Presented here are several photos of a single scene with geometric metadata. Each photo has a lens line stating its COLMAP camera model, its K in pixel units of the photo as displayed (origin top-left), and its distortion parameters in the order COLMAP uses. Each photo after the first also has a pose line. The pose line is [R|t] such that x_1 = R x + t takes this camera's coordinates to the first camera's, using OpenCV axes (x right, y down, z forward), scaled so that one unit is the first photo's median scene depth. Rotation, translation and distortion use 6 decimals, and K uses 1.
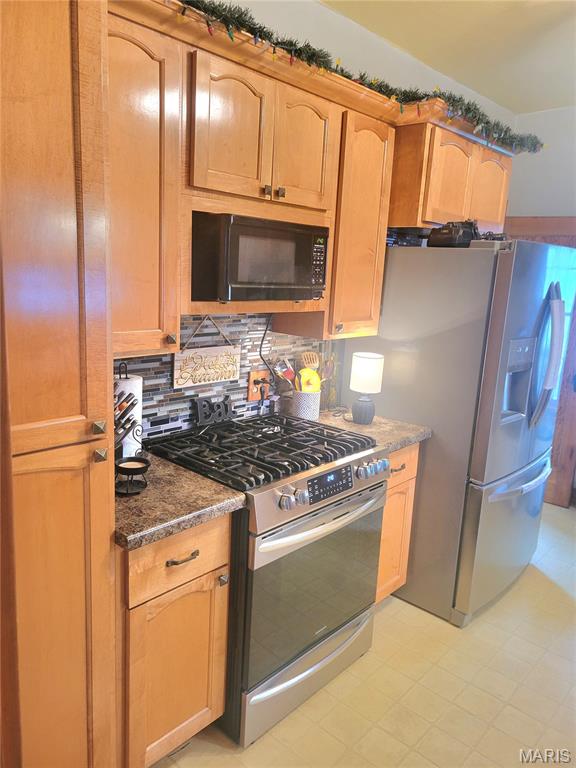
lens RADIAL K [[572.7, 0, 293.5], [0, 572.7, 380.2], [0, 0, 1]] dist [0.052653, -0.014737]
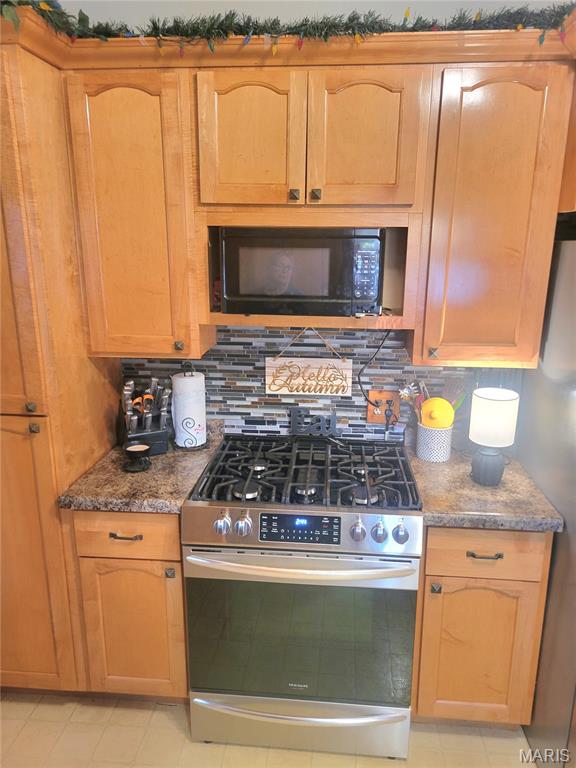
lens RADIAL K [[572.7, 0, 287.8], [0, 572.7, 386.8], [0, 0, 1]] dist [0.052653, -0.014737]
pose [[0.608528, 0.153934, -0.778459, 0.614419], [-0.133571, 0.986877, 0.090733, -0.095256], [0.782210, 0.048766, 0.621104, 0.378638]]
